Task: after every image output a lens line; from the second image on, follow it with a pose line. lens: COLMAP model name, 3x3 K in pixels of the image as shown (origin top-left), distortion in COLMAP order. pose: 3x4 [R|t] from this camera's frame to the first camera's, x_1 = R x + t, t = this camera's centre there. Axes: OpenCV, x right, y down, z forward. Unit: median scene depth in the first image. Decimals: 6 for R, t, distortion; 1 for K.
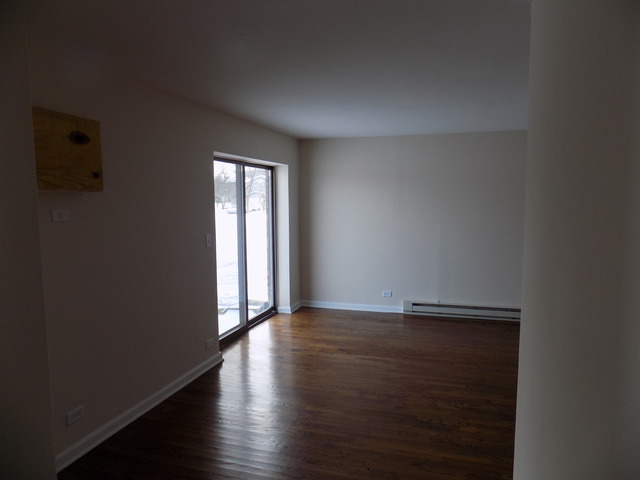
lens RADIAL K [[428.6, 0, 320.5], [0, 428.6, 239.6], [0, 0, 1]] dist [-0.042312, 0.017917]
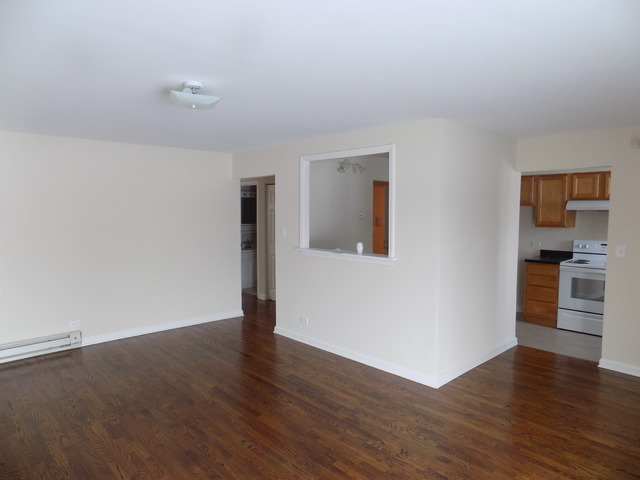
lens RADIAL K [[428.6, 0, 320.8], [0, 428.6, 238.6], [0, 0, 1]] dist [-0.042312, 0.017917]
pose [[-0.872413, -0.028983, 0.487909, 0.000812], [0.053667, 0.986524, 0.154562, -0.209294], [-0.485814, 0.161027, -0.859102, 1.912579]]
